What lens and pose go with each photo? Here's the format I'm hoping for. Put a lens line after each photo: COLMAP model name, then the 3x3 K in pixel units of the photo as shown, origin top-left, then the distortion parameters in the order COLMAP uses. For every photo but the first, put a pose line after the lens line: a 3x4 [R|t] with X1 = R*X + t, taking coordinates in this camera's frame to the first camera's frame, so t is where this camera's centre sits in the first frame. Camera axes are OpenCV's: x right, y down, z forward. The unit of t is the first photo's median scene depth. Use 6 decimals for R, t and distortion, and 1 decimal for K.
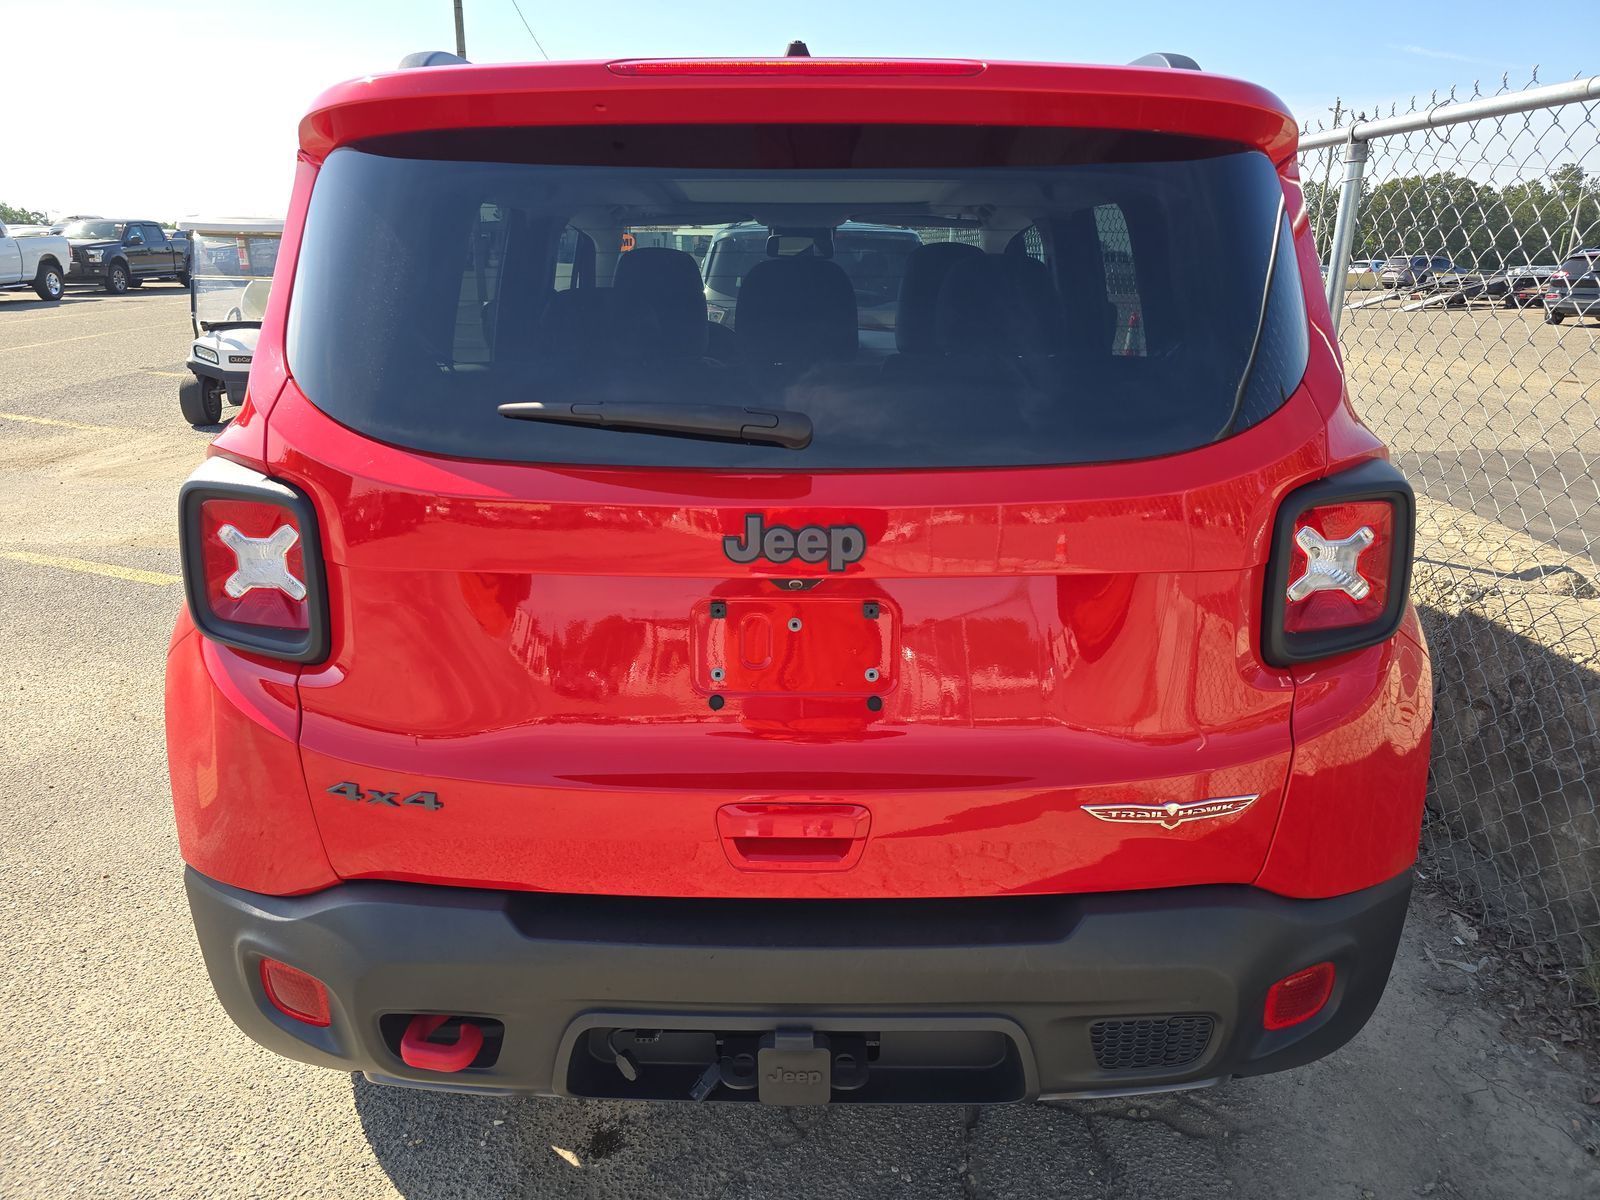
lens RADIAL K [[1070.0, 0, 800.0], [0, 1070.0, 600.0], [0, 0, 1]] dist [0.019679, -0.003605]
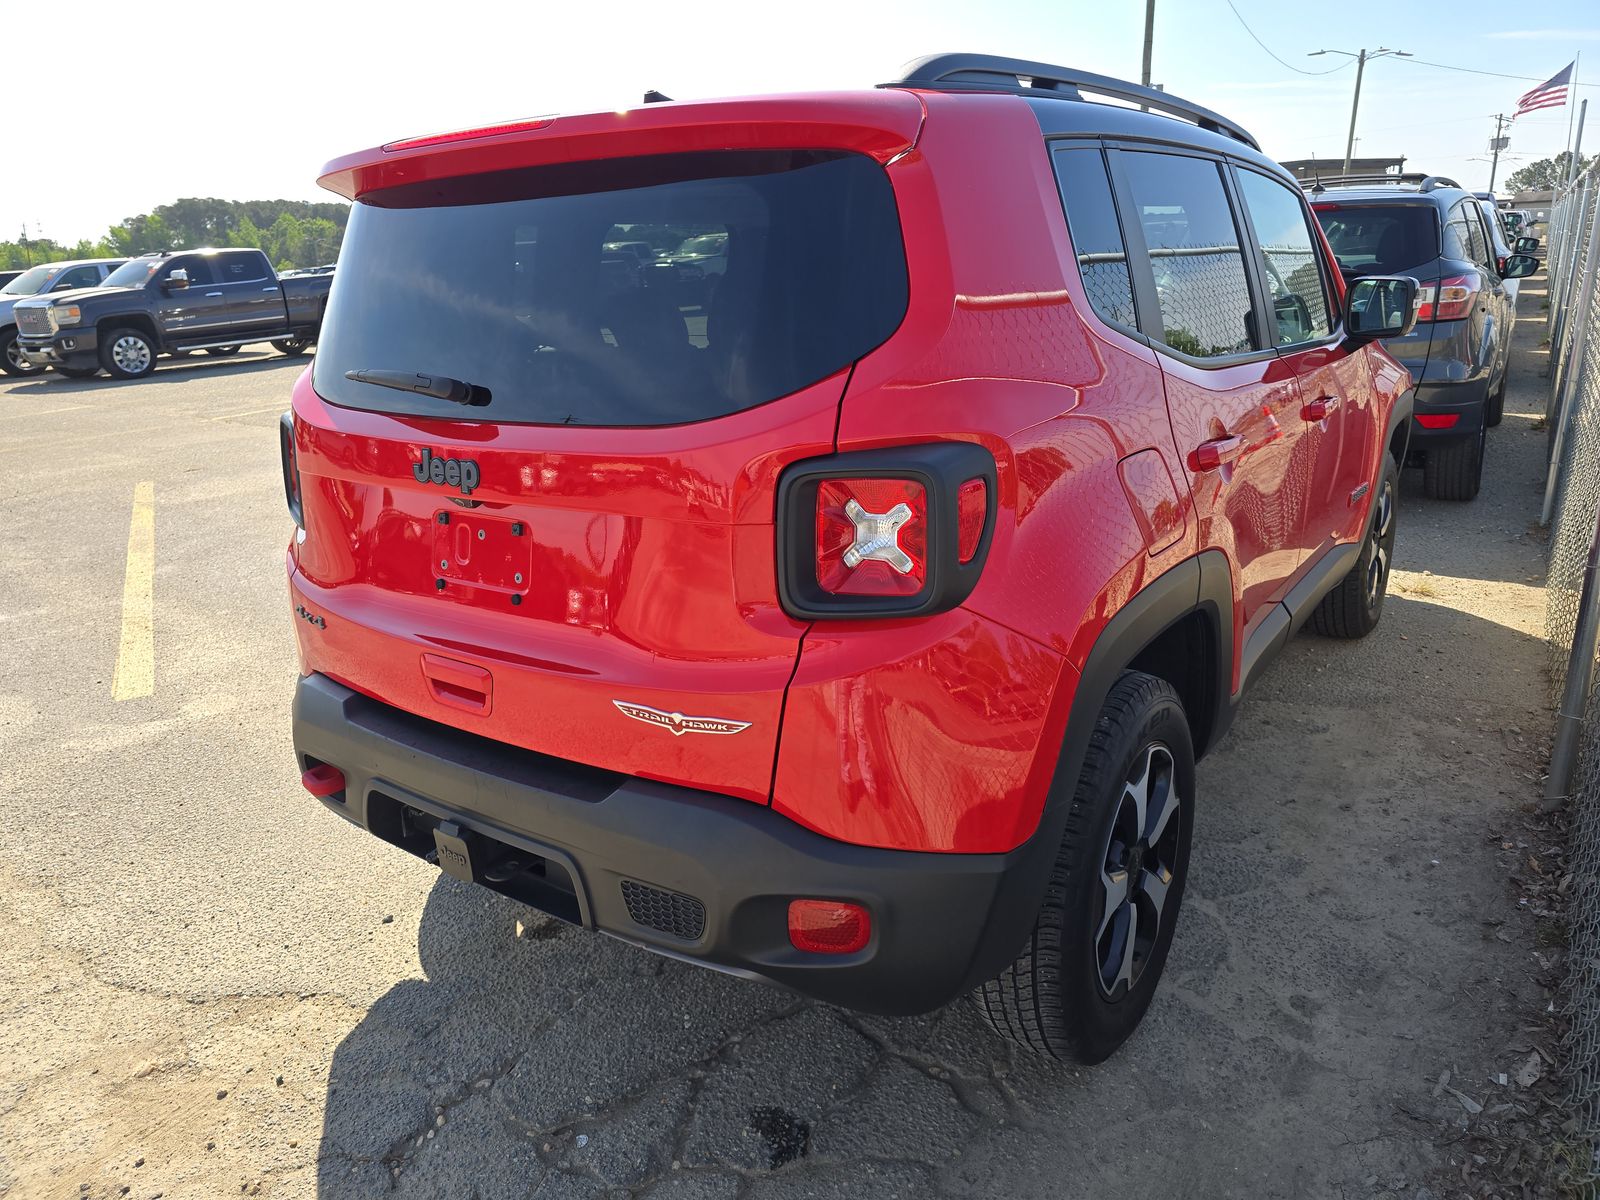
lens RADIAL K [[1070.0, 0, 800.0], [0, 1070.0, 600.0], [0, 0, 1]] dist [0.019679, -0.003605]
pose [[0.822810, 0.132489, -0.552658, 1.077102], [-0.127548, 0.990689, 0.047603, -0.010224], [0.553819, 0.031323, 0.832048, 0.075090]]
